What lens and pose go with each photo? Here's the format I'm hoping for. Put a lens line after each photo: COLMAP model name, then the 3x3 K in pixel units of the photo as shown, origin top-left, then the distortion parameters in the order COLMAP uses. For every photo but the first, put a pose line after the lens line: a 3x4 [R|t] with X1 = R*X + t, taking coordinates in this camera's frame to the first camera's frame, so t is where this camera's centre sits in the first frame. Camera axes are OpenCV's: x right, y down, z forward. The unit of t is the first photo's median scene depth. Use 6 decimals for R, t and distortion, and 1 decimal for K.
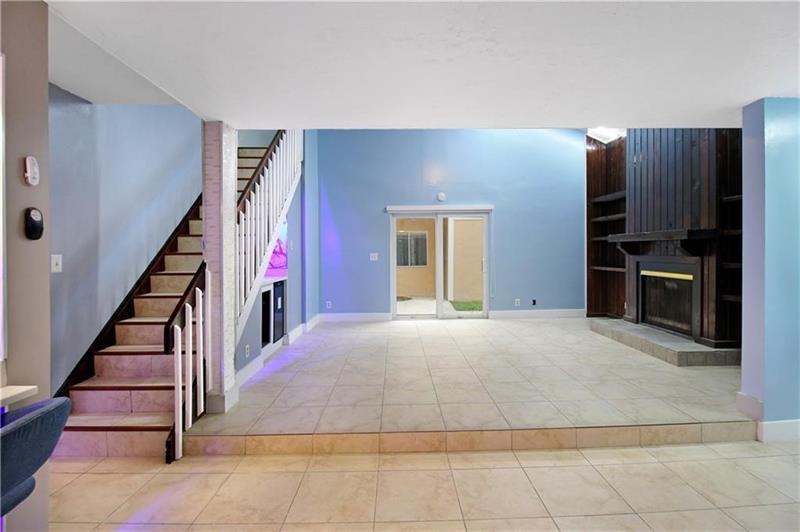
lens RADIAL K [[380.3, 0, 407.2], [0, 380.3, 258.1], [0, 0, 1]] dist [-0.001606, -0.011098]
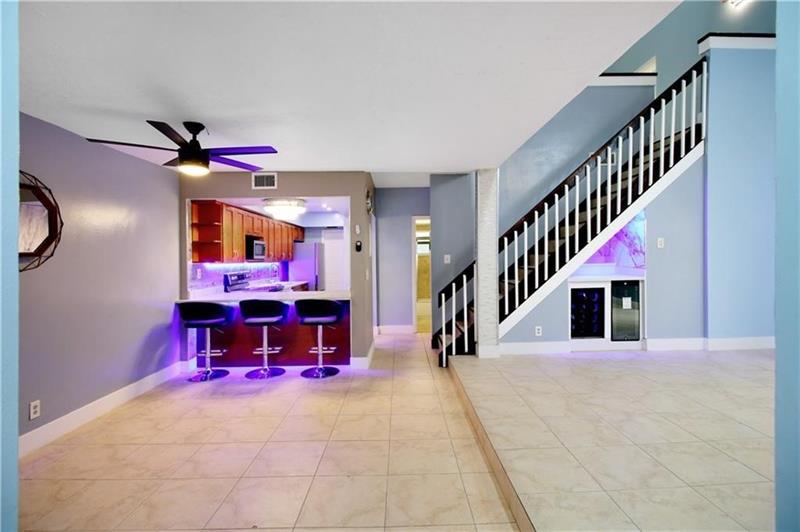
lens RADIAL K [[380.3, 0, 405.5], [0, 380.3, 266.7], [0, 0, 1]] dist [-0.001606, -0.011098]
pose [[-0.008387, 0.036122, -0.999312, 0.599477], [0.000428, 0.999347, 0.036120, -0.009839], [0.999965, -0.000125, -0.008397, 0.409723]]
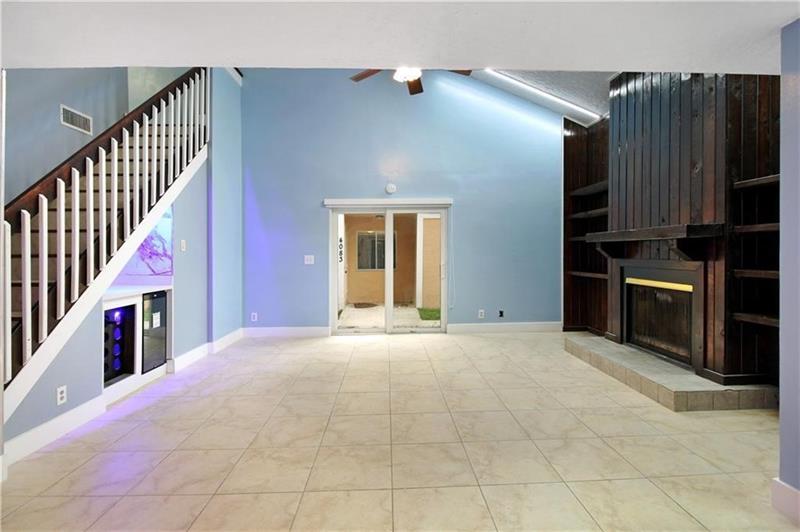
lens RADIAL K [[380.3, 0, 402.4], [0, 380.3, 256.8], [0, 0, 1]] dist [-0.001606, -0.011098]
pose [[0.999954, 0.001638, 0.009399, 0.142802], [-0.001553, 0.999958, -0.009038, -0.003275], [-0.009414, 0.009023, 0.999915, 0.212651]]
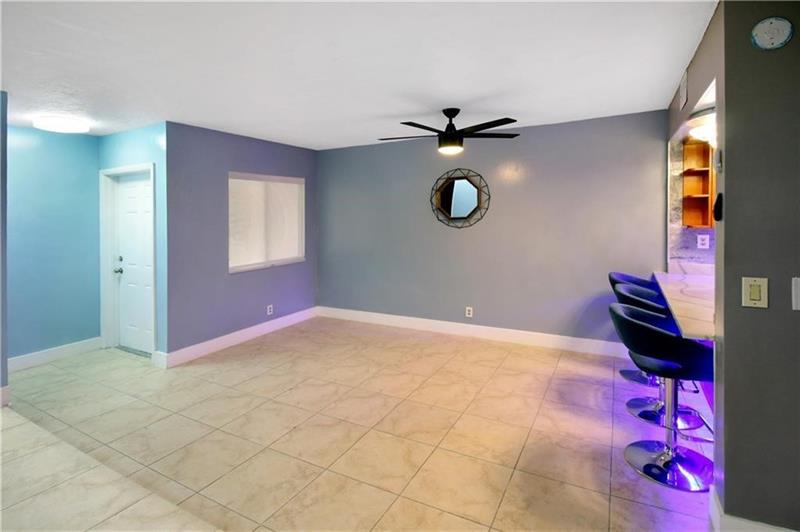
lens RADIAL K [[380.3, 0, 407.3], [0, 380.3, 226.4], [0, 0, 1]] dist [-0.001606, -0.011098]
pose [[-0.865262, 0.012597, 0.501162, -0.231056], [0.035055, 0.998758, 0.035418, -0.024999], [-0.500093, 0.048214, -0.864628, 0.701497]]
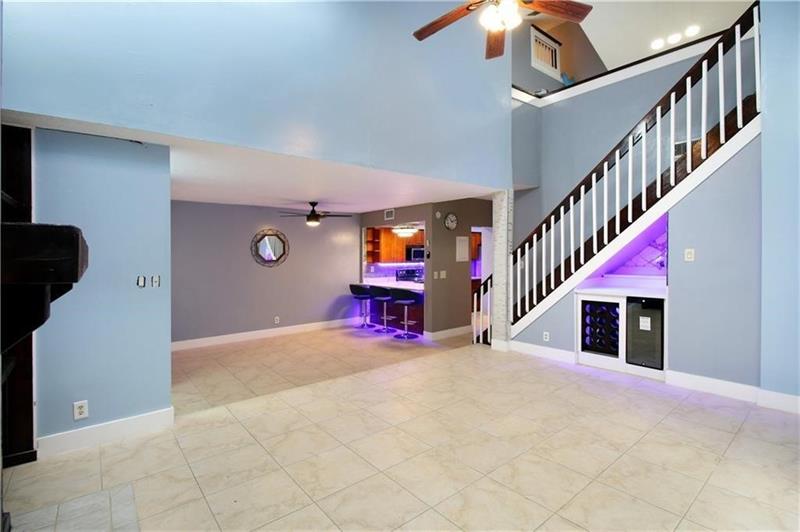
lens RADIAL K [[380.3, 0, 405.1], [0, 380.3, 255.1], [0, 0, 1]] dist [-0.001606, -0.011098]
pose [[-0.785876, 0.021468, -0.618011, 0.567115], [0.009041, 0.999689, 0.023230, -0.055863], [0.618318, 0.012668, -0.785826, 1.258726]]
